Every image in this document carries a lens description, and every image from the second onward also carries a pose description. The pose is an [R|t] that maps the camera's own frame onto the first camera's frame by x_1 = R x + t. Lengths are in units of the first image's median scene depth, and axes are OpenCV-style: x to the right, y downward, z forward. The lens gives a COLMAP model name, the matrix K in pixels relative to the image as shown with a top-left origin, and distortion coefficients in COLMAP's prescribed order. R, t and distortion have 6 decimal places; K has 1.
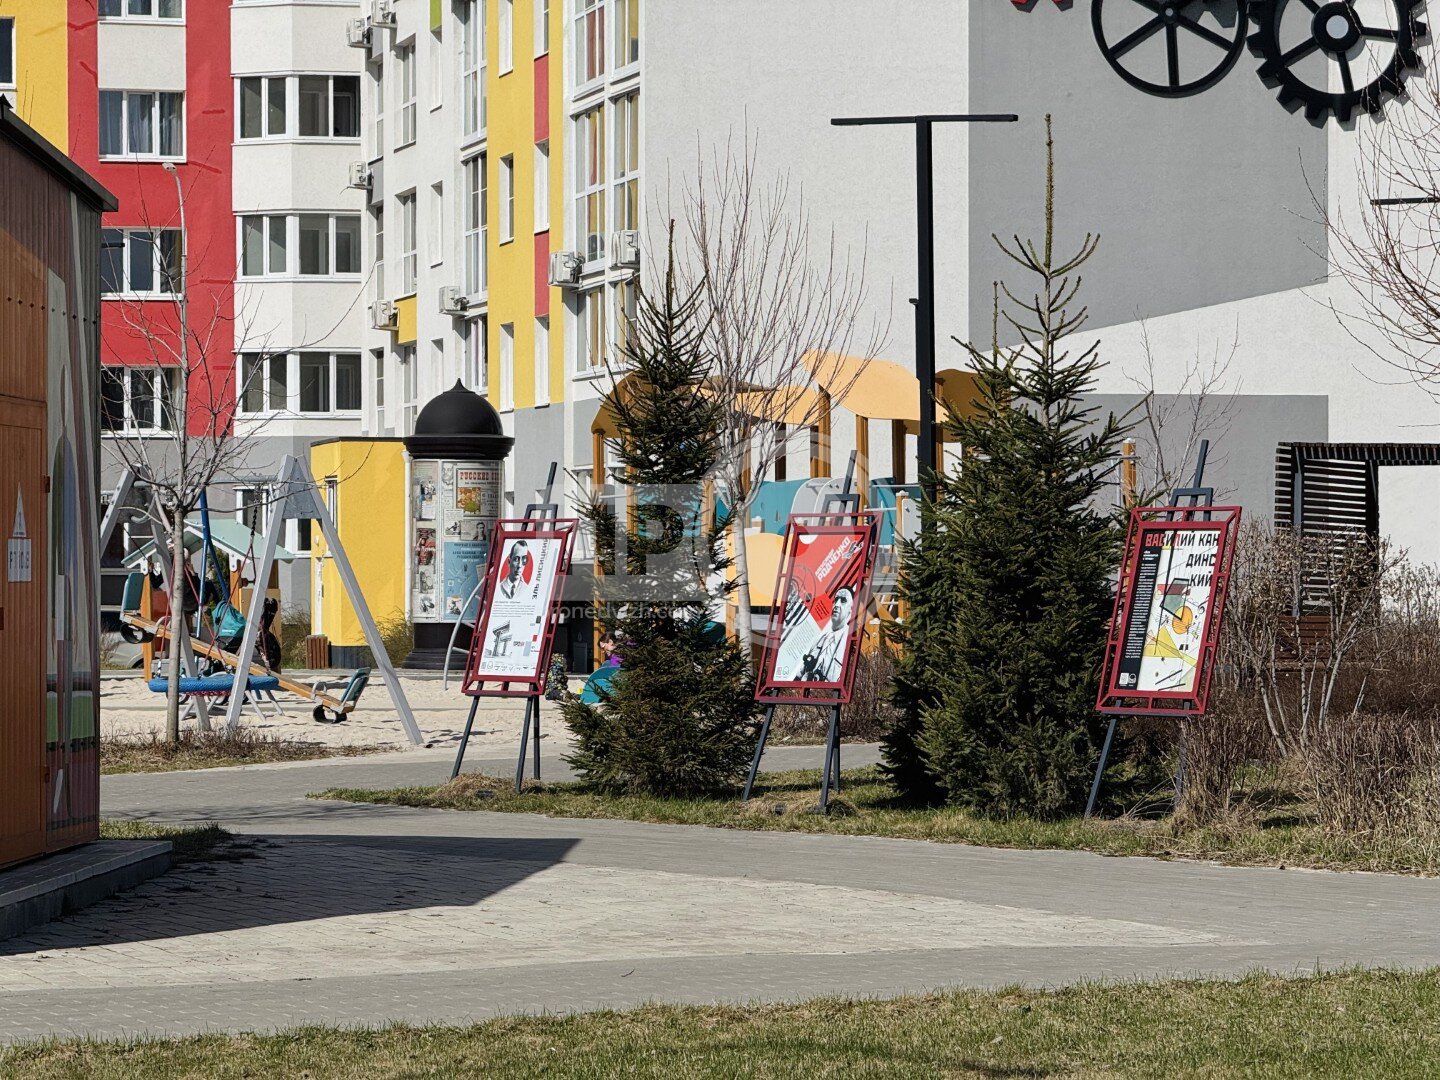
lens RADIAL K [[5066.4, 0, 720.1], [0, 5066.4, 539.7], [0, 0, 1]] dist [0.242892, 0.000000]
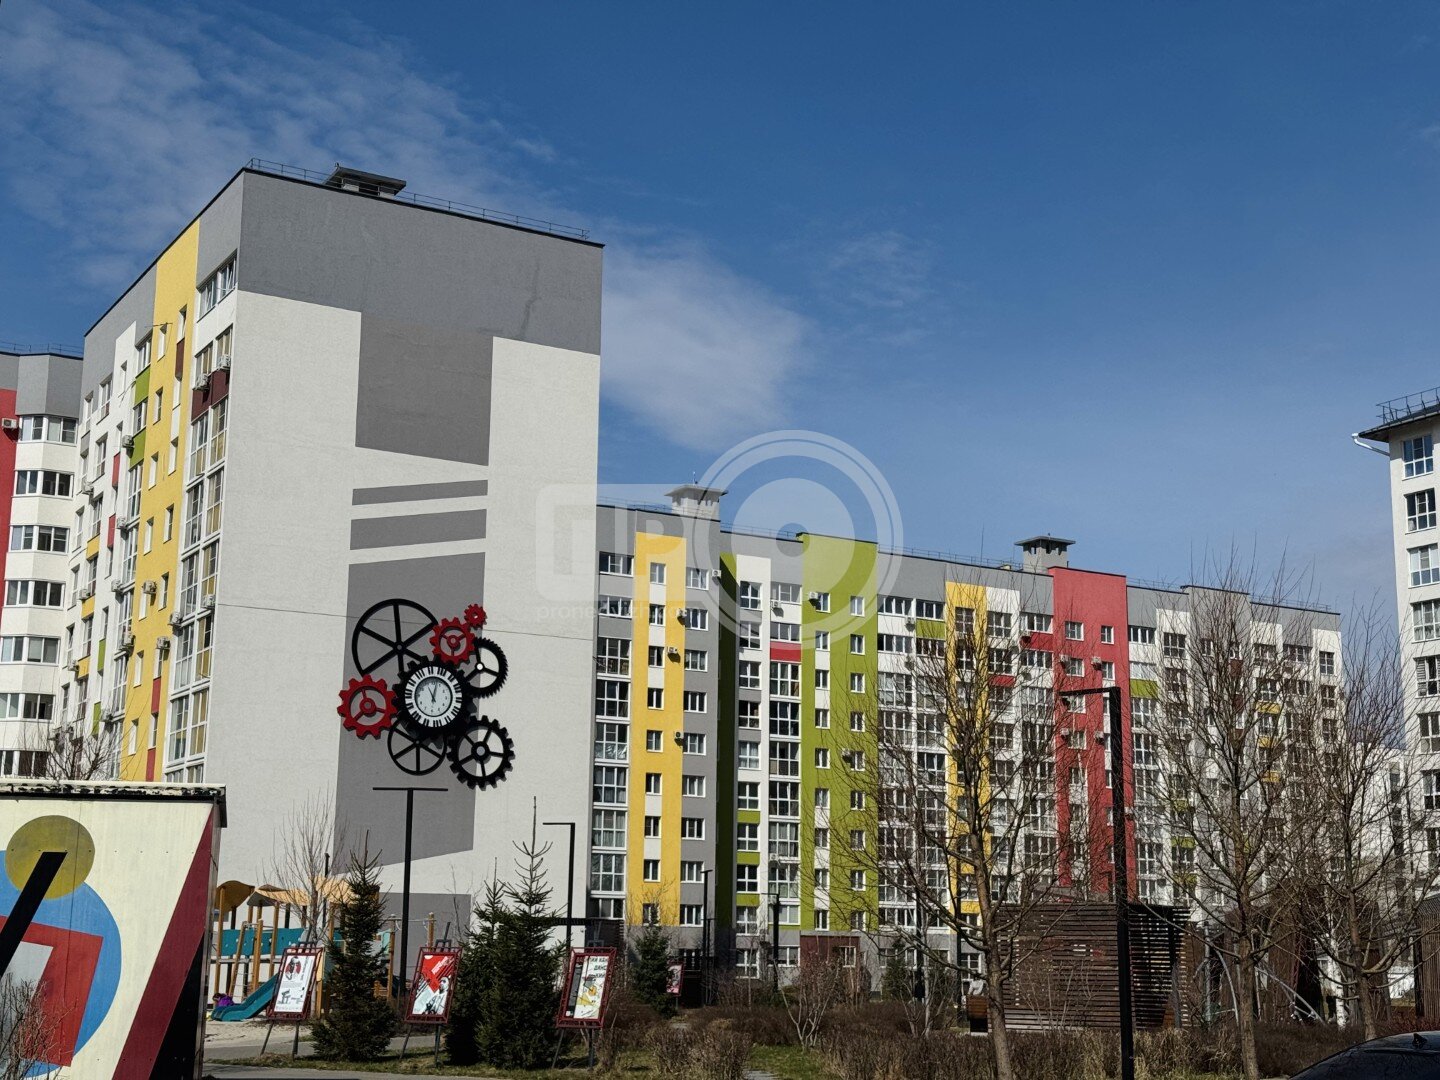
lens RADIAL K [[2021.2, 0, 719.9], [0, 2021.2, 540.8], [0, 0, 1]] dist [0.098701, 0.000000]
pose [[0.954394, 0.073062, 0.289471, -0.148219], [-0.014758, 0.979953, -0.198682, -0.004076], [-0.298184, 0.185349, 0.936340, -0.053802]]
